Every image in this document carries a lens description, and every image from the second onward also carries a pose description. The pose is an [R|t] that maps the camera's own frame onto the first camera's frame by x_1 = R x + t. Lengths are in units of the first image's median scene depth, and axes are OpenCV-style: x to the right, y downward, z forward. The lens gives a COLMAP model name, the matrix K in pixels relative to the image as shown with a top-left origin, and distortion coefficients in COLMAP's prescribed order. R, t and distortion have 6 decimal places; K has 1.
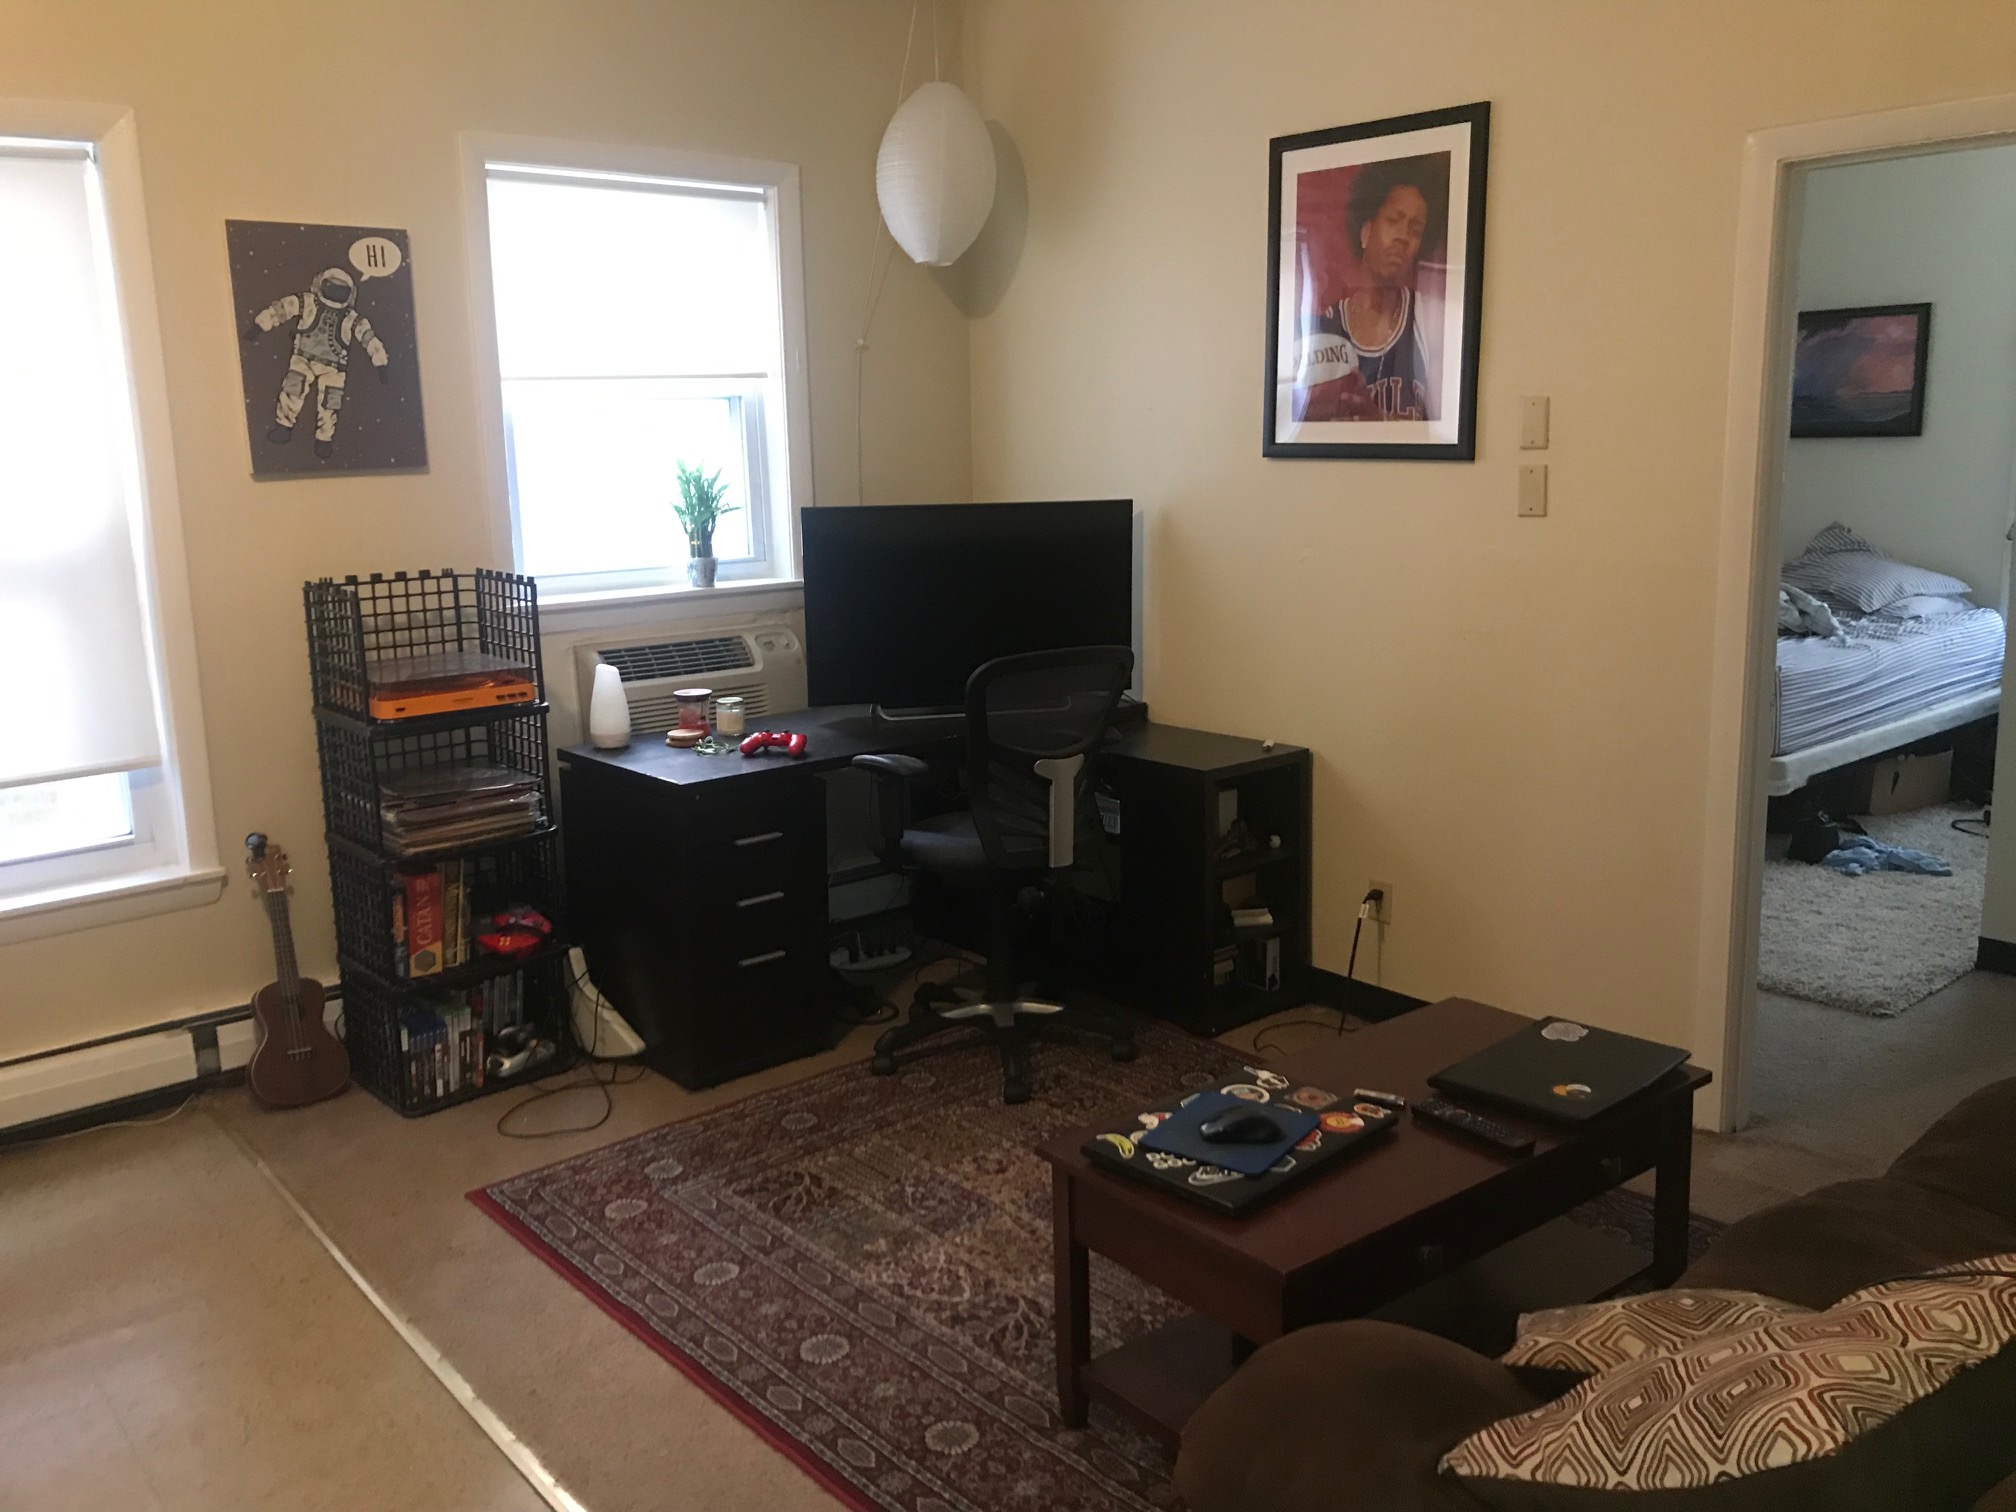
lens RADIAL K [[1585.4, 0, 1008.0], [0, 1585.4, 756.0], [0, 0, 1]] dist [-0.022806, 0.006038]
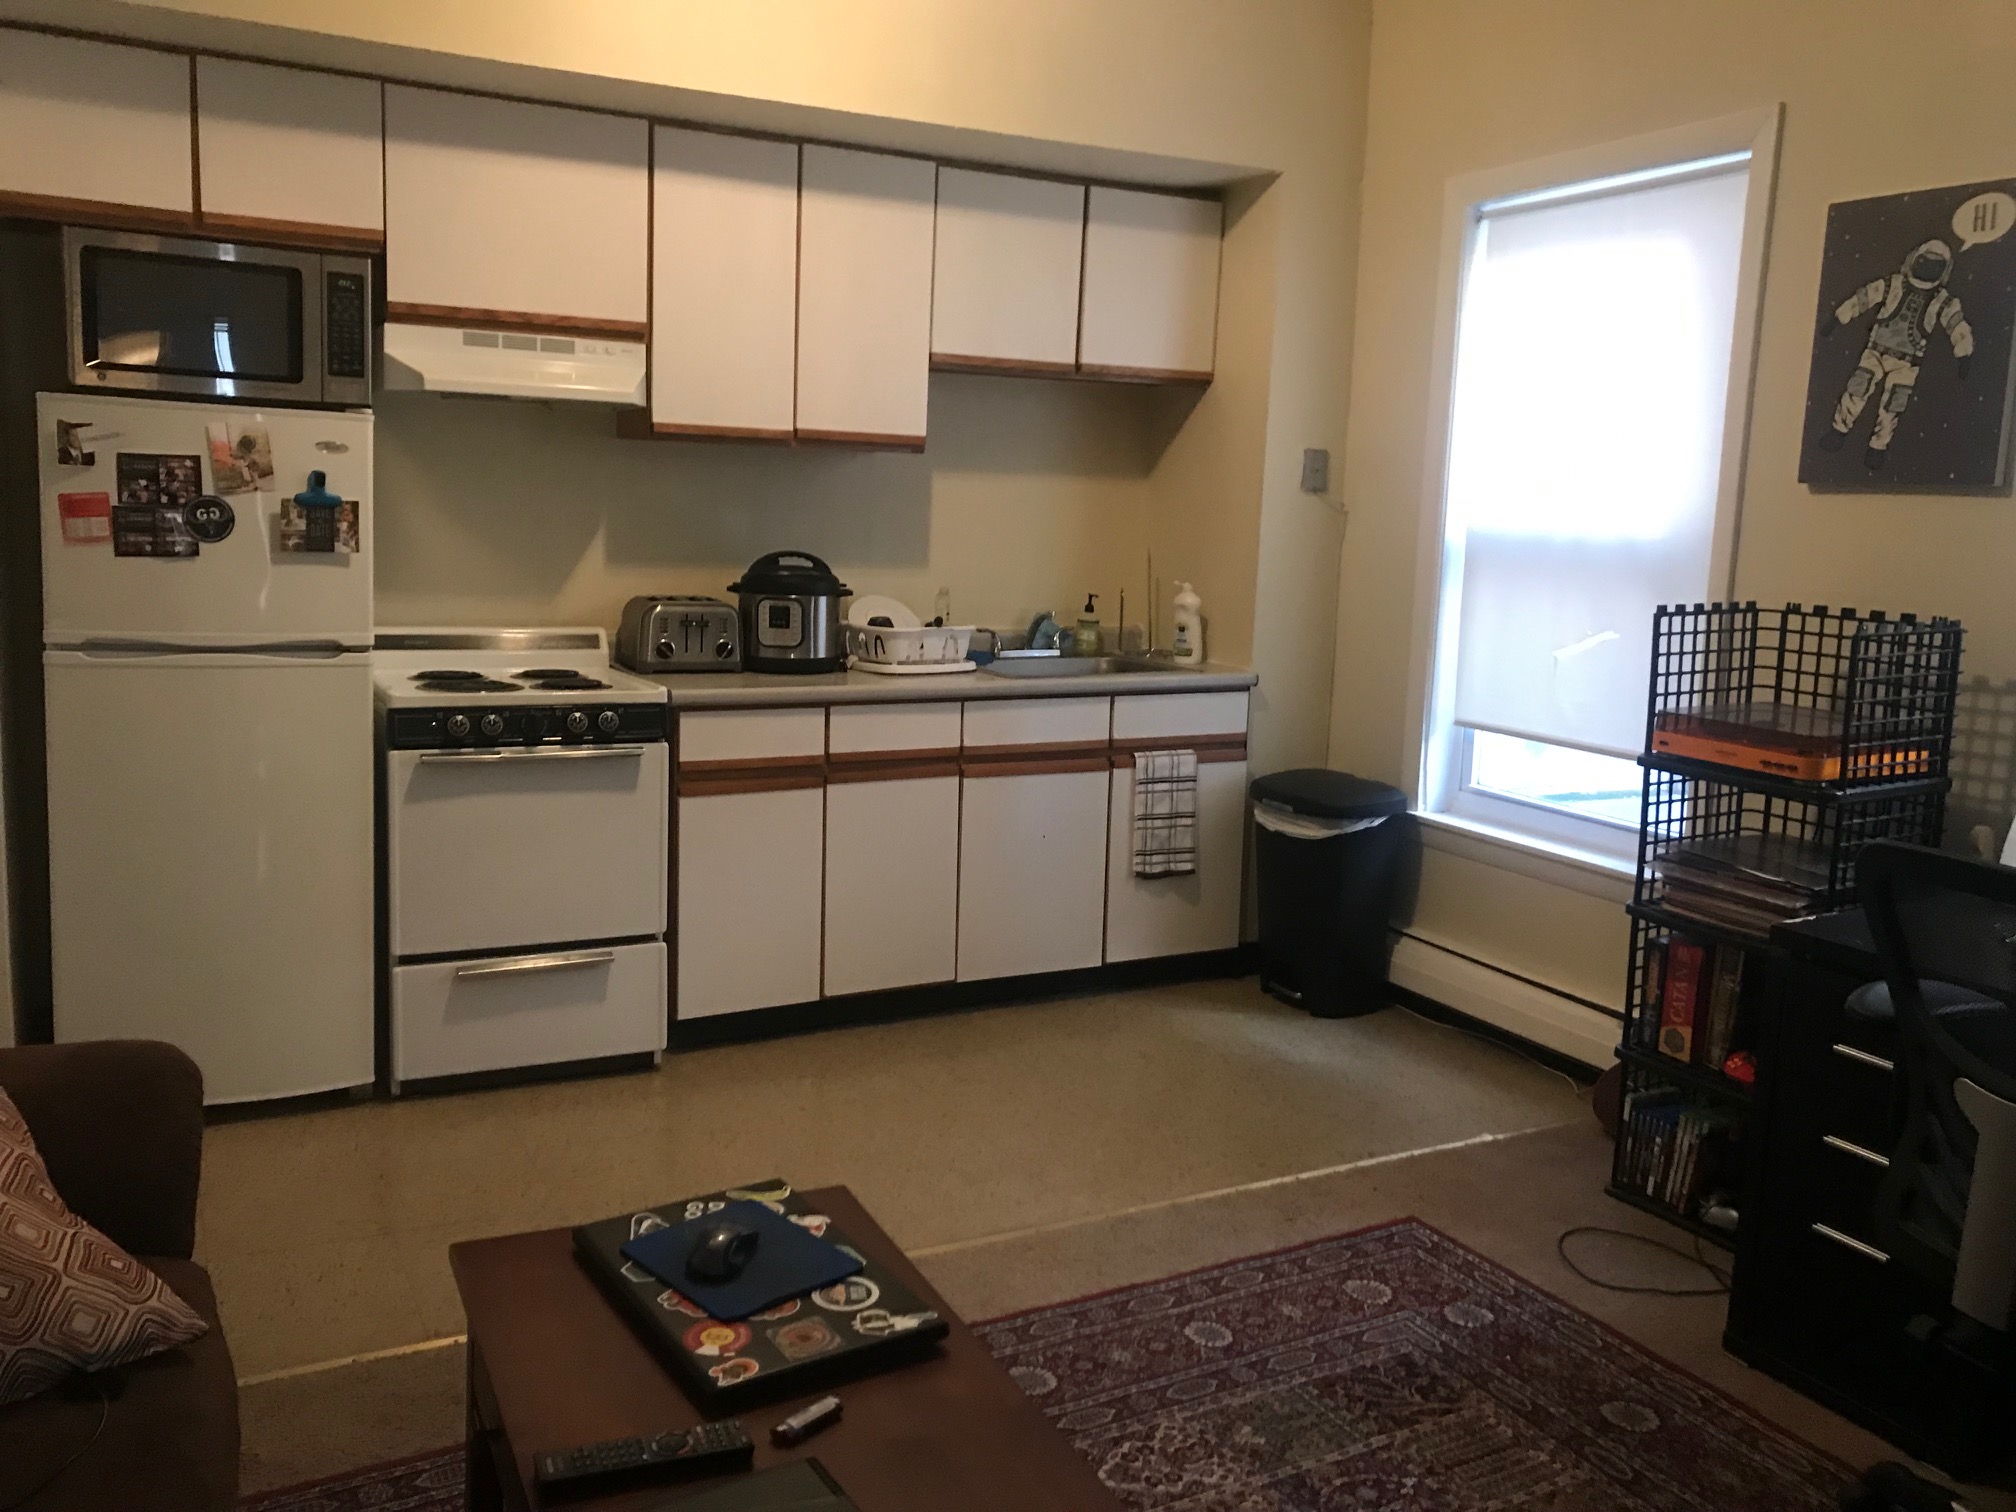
lens RADIAL K [[1640.6, 0, 1002.4], [0, 1640.6, 736.5], [0, 0, 1]] dist [0.042850, -0.053436]
pose [[-0.211694, 0.171420, -0.962185, 0.554172], [-0.218951, 0.951157, 0.217627, -0.145818], [0.952495, 0.256742, -0.163822, 0.750401]]
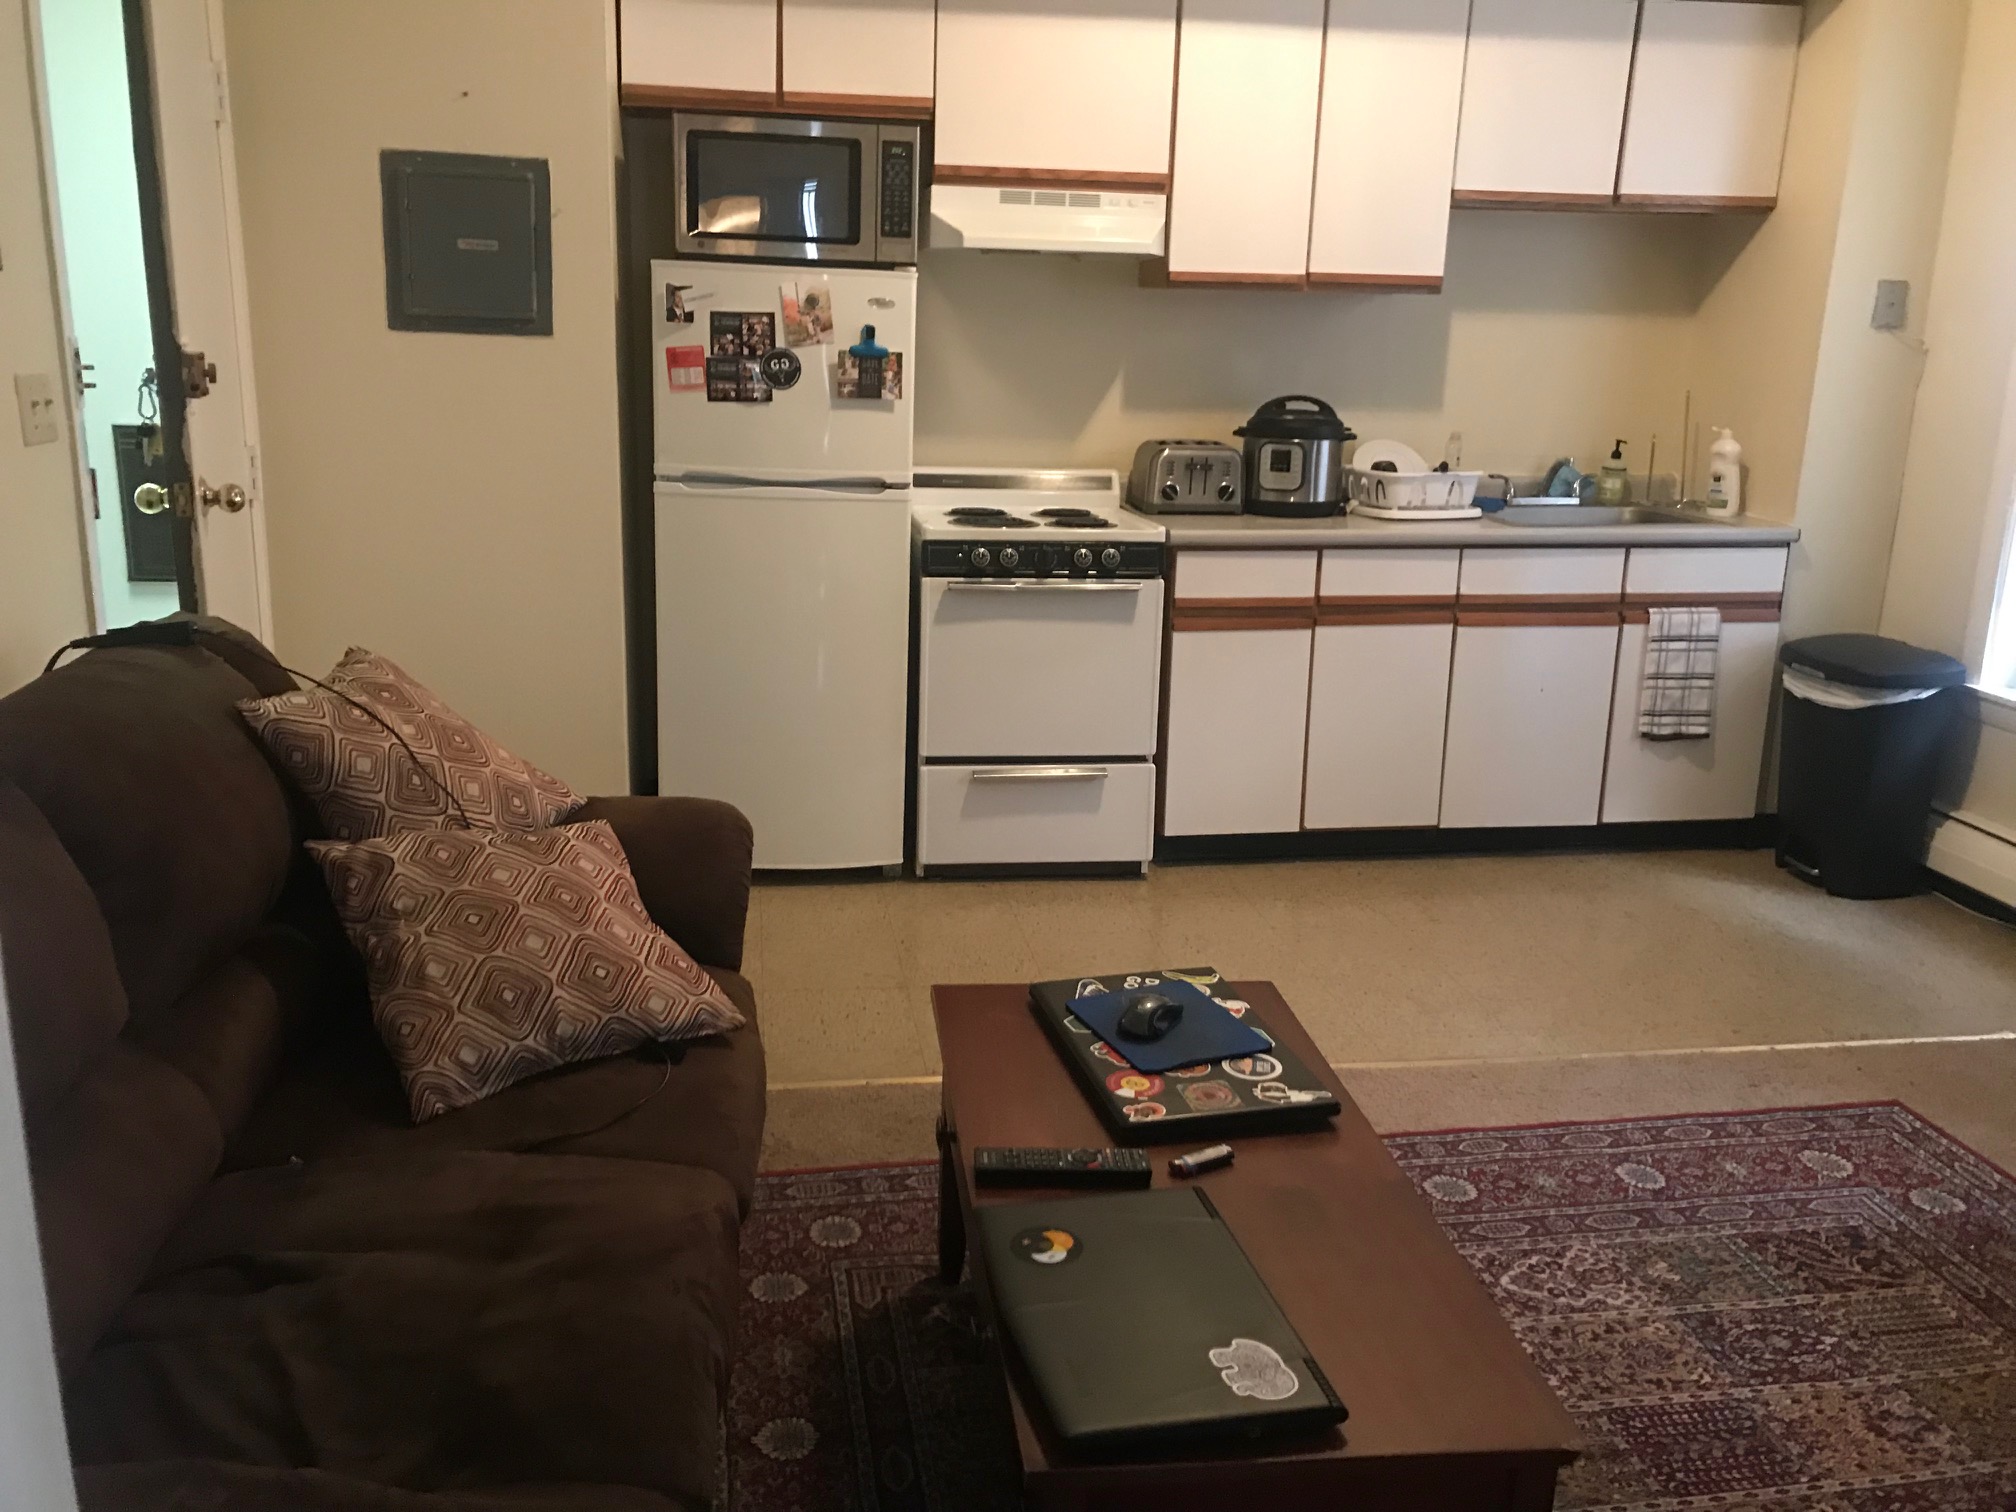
lens RADIAL K [[1617.2, 0, 1008.0], [0, 1617.2, 756.0], [0, 0, 1]] dist [0.083277, -0.121260]
pose [[-0.516607, 0.243863, -0.820761, 0.586125], [-0.172528, 0.909273, 0.378756, -0.158600], [0.838660, 0.337272, -0.427664, 0.799690]]
